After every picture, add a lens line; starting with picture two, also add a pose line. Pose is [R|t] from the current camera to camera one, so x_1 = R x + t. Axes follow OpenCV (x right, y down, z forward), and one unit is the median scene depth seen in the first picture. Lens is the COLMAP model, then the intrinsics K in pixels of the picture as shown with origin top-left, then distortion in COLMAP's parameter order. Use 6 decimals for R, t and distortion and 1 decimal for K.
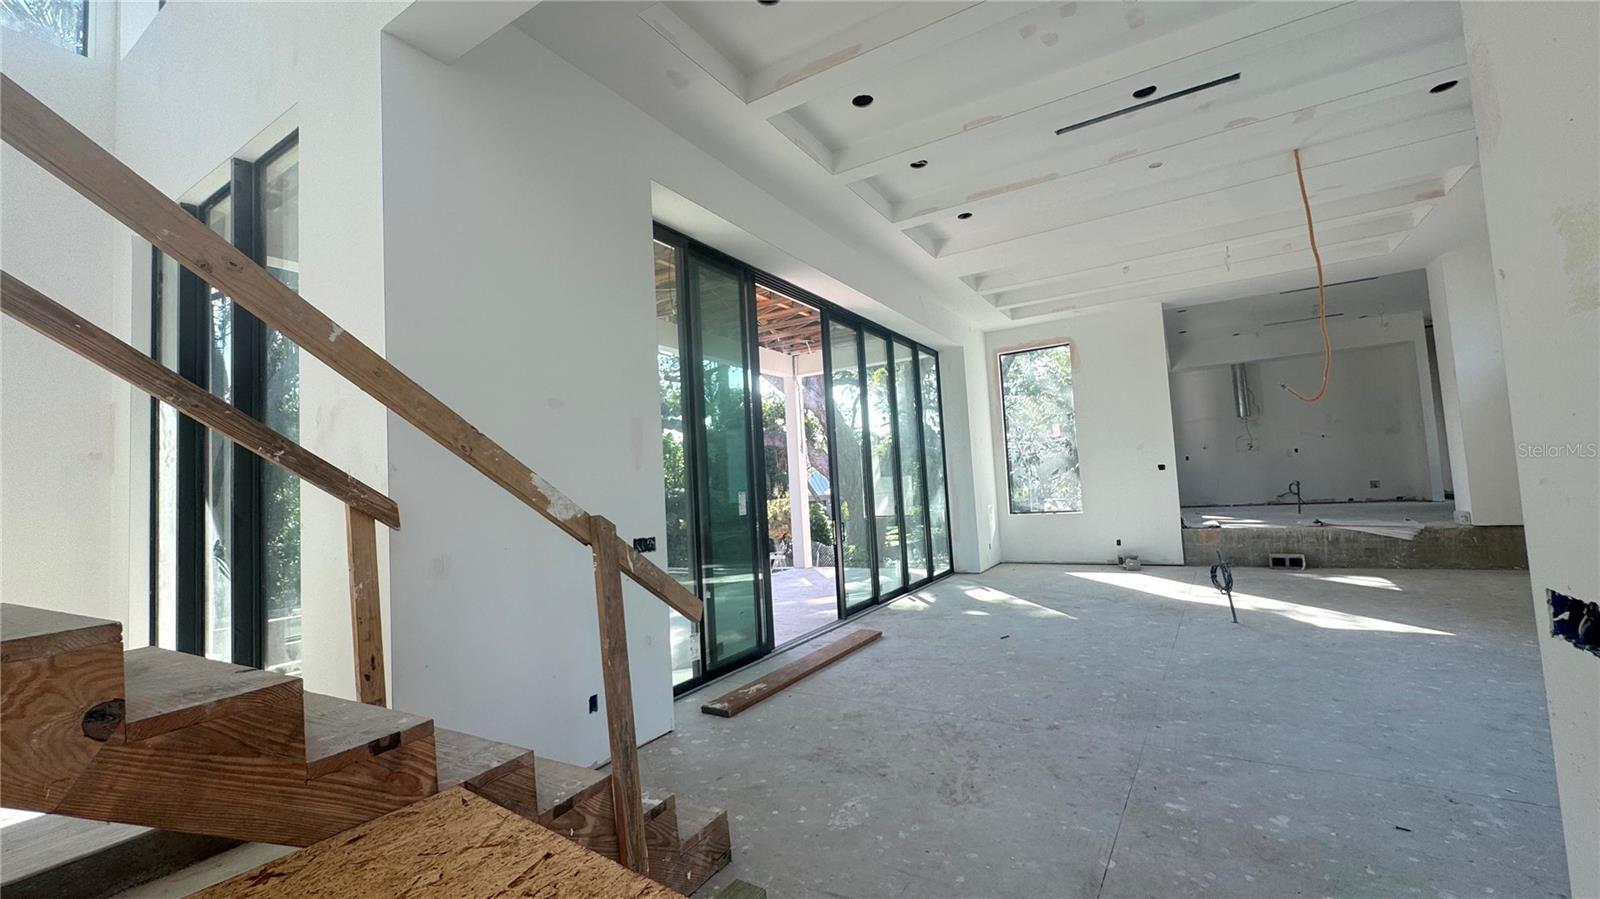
lens RADIAL K [[642.9, 0, 800.0], [0, 642.9, 449.5], [0, 0, 1]] dist [-0.001408, 0.000086]
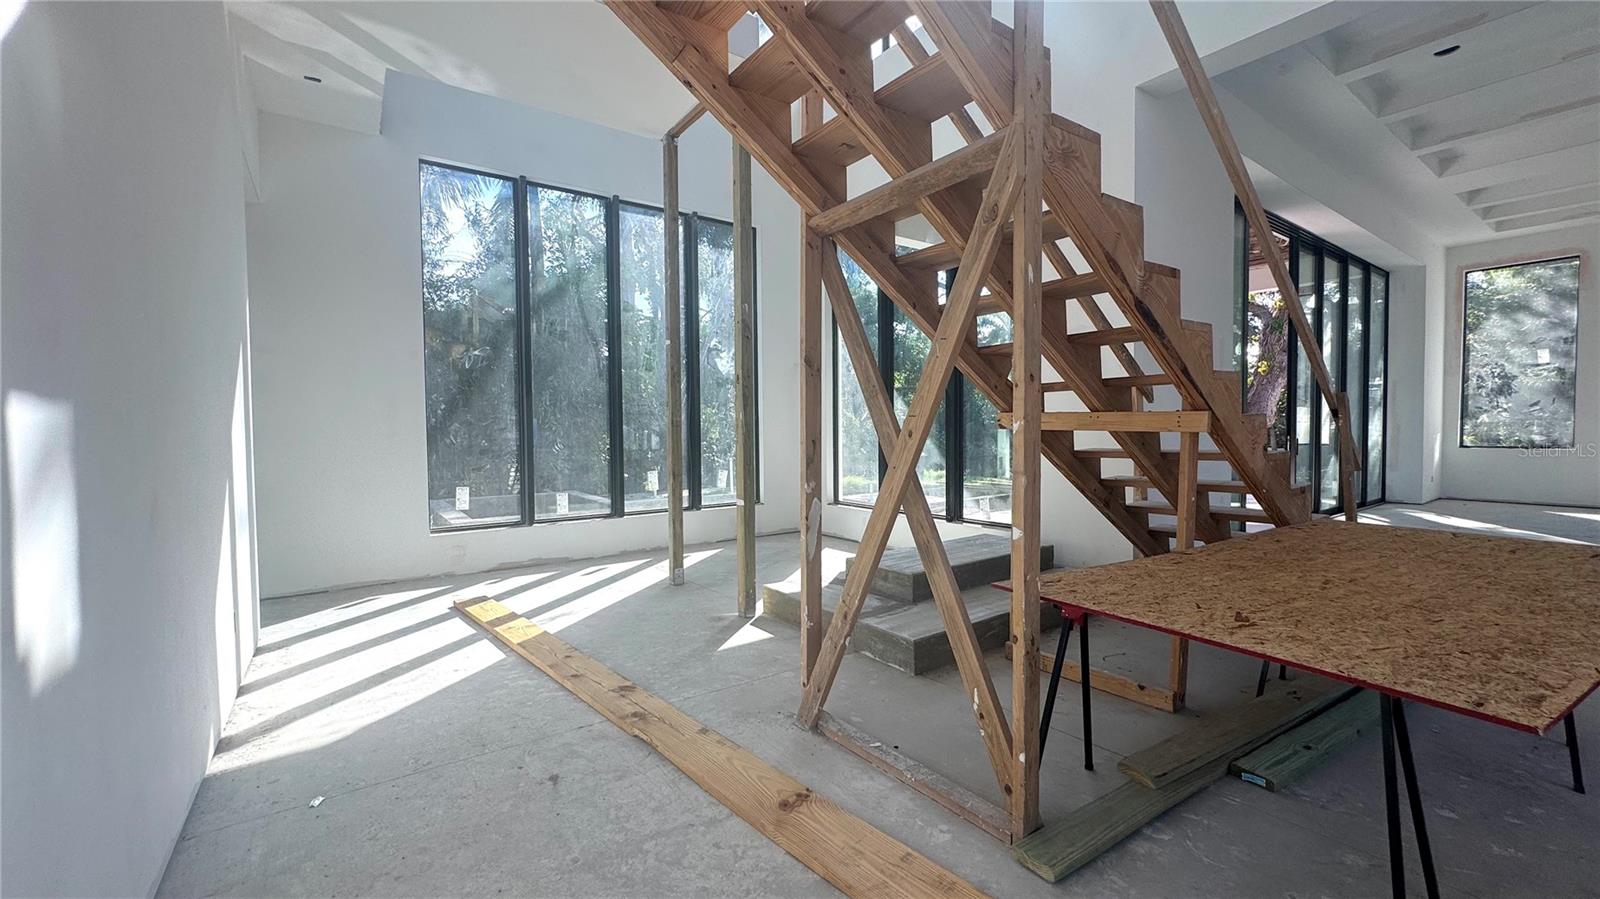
lens RADIAL K [[639.2, 0, 796.4], [0, 639.2, 430.7], [0, 0, 1]] dist [0.000016, 0.000166]
pose [[0.921745, 0.046497, -0.384999, -0.315049], [-0.015863, 0.996476, 0.082368, 0.030084], [0.387473, -0.069815, 0.919234, -0.343663]]
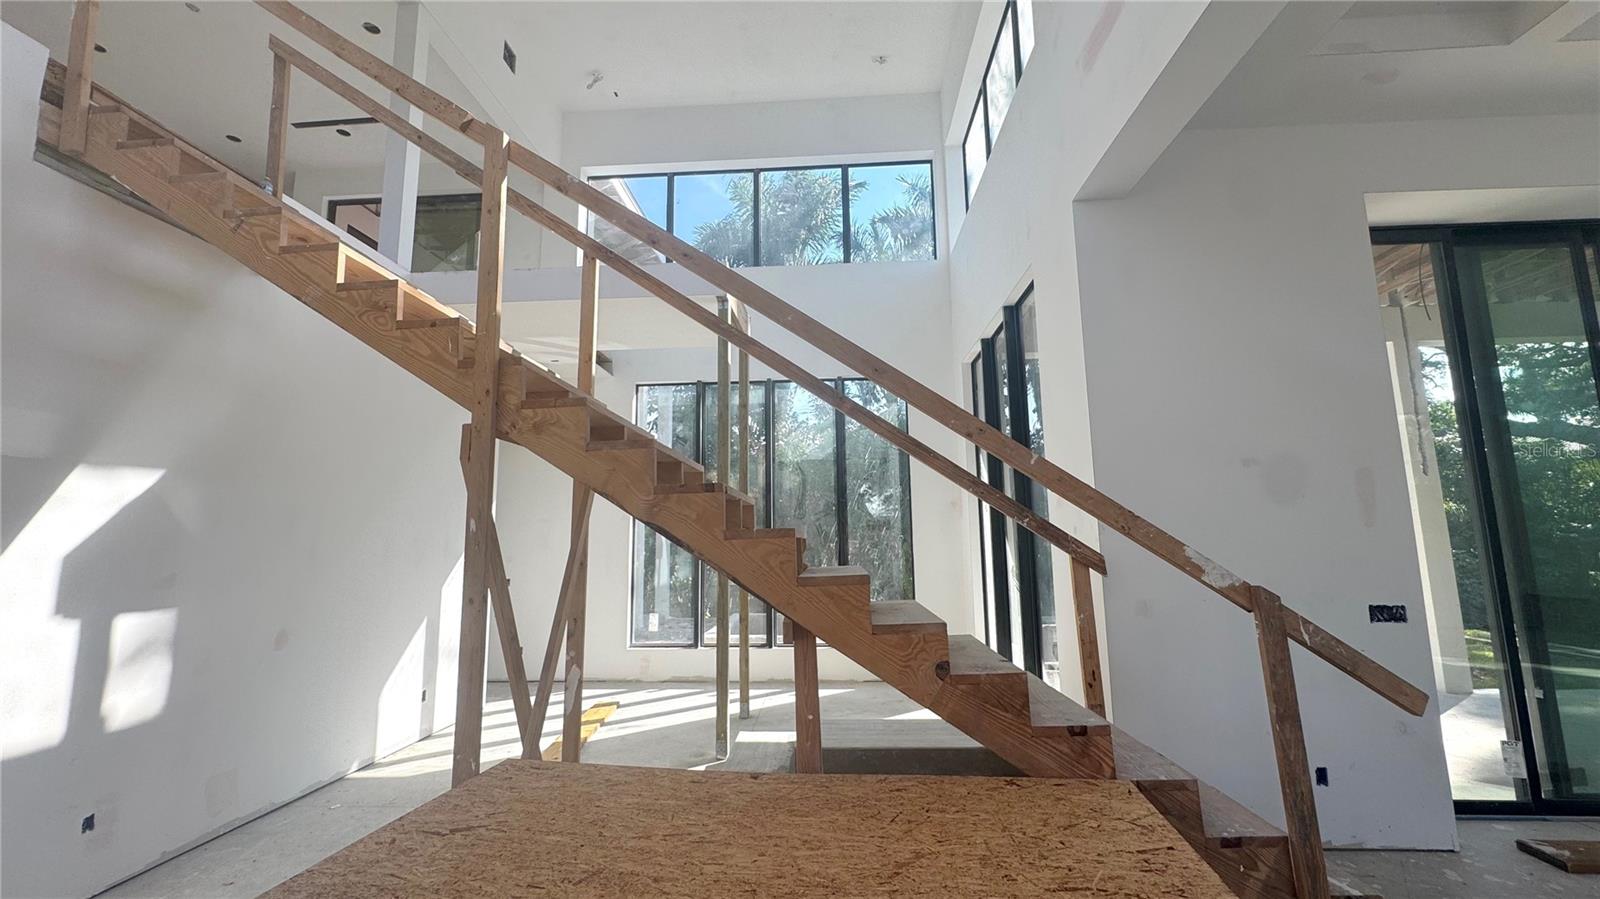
lens RADIAL K [[639.3, 0, 798.0], [0, 639.3, 447.0], [0, 0, 1]] dist [-0.002980, 0.000096]
pose [[0.467923, -0.076960, -0.880412, 0.084762], [0.039731, 0.997026, -0.066038, -0.026494], [0.882876, -0.004079, 0.469589, -0.055852]]
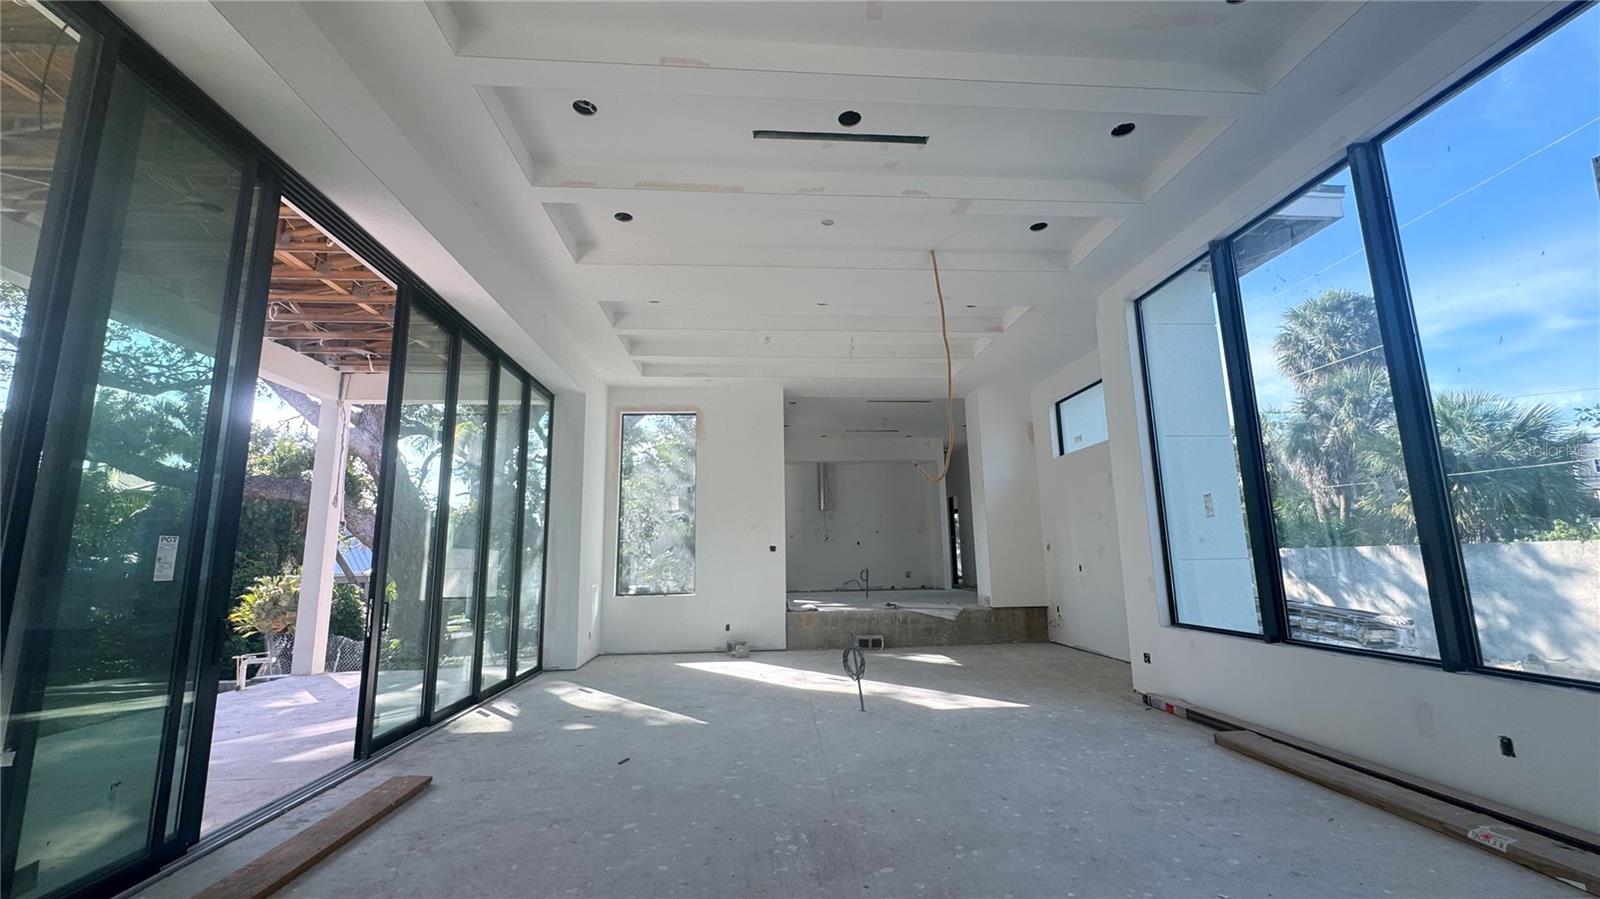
lens RADIAL K [[642.9, 0, 800.0], [0, 642.9, 449.5], [0, 0, 1]] dist [-0.001408, 0.000086]
pose [[0.810701, 0.139367, 0.568631, 0.014046], [-0.062301, 0.986275, -0.152906, 0.034463], [-0.582136, 0.088534, 0.808257, 0.212569]]
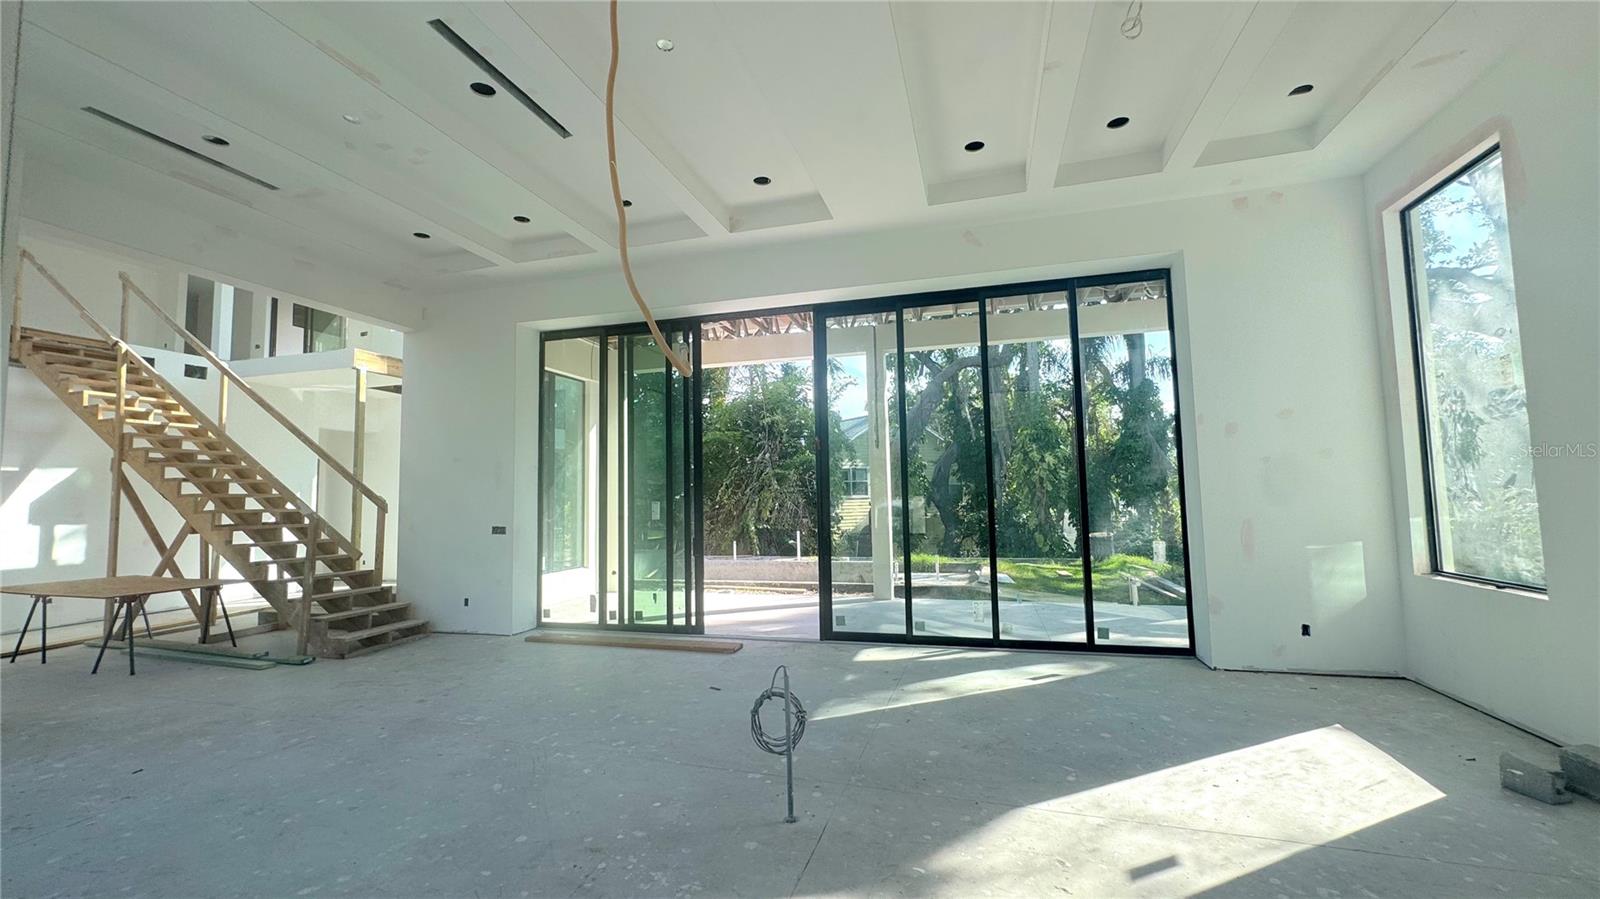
lens RADIAL K [[639.3, 0, 798.0], [0, 639.3, 447.0], [0, 0, 1]] dist [-0.002980, 0.000096]
pose [[0.263392, -0.020193, -0.964477, 0.941726], [0.062507, 0.998037, -0.003825, -0.014088], [0.962662, -0.059279, 0.264137, 0.723100]]
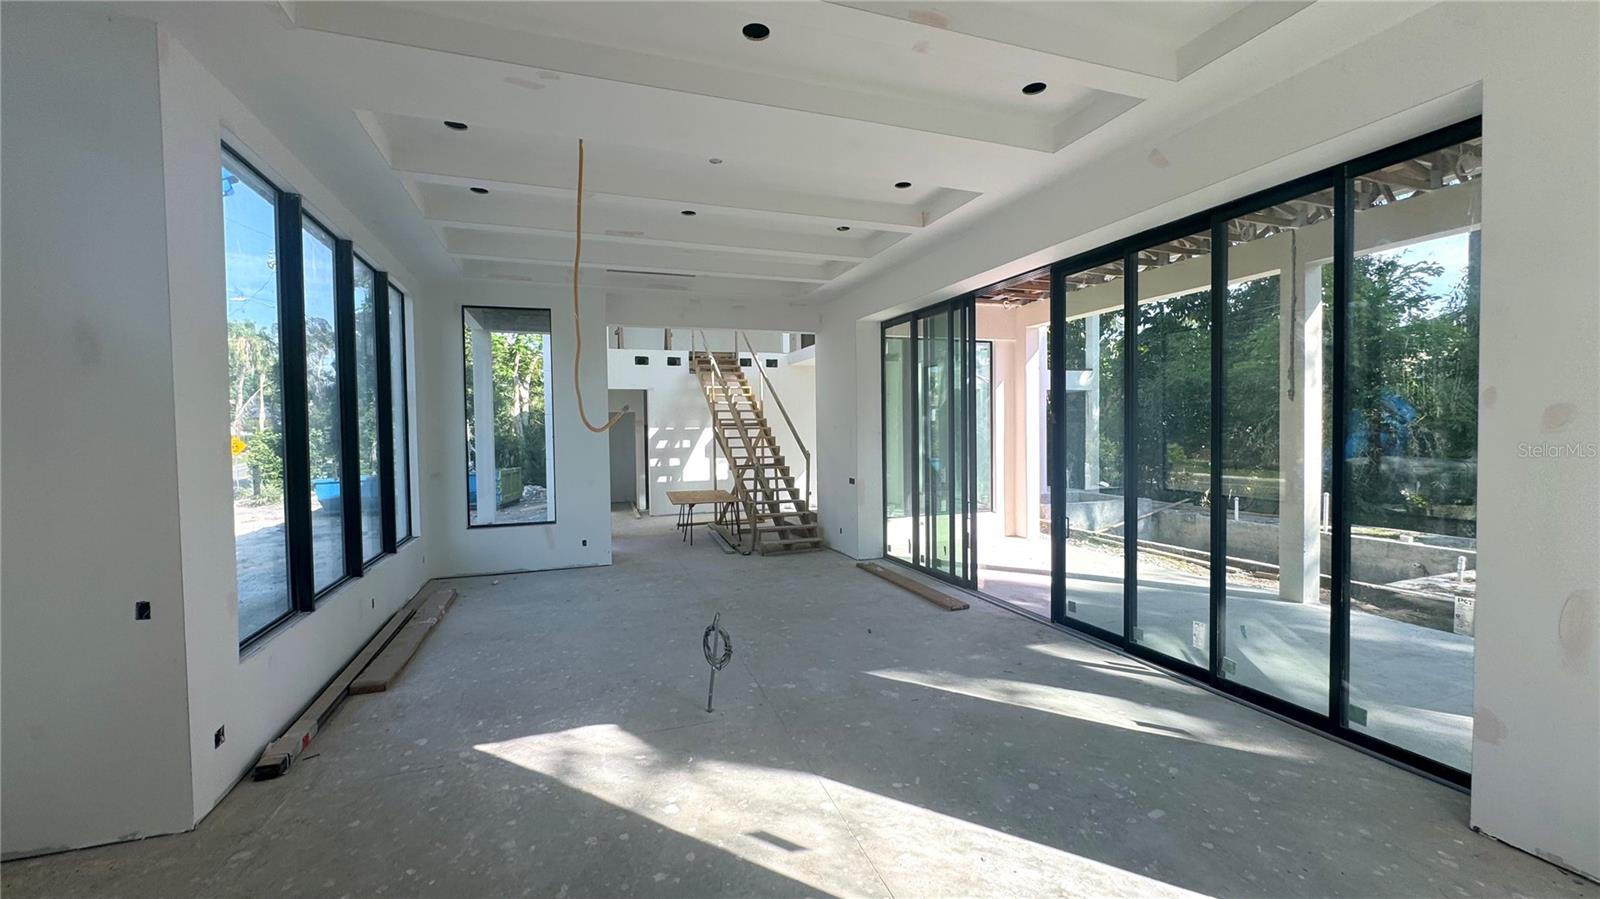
lens RADIAL K [[639.3, 0, 798.0], [0, 639.3, 447.0], [0, 0, 1]] dist [-0.002980, 0.000096]
pose [[-0.624464, 0.088505, -0.776023, 0.945919], [0.097119, 0.994647, 0.035287, -0.044588], [0.774992, -0.053332, -0.629717, 1.271606]]
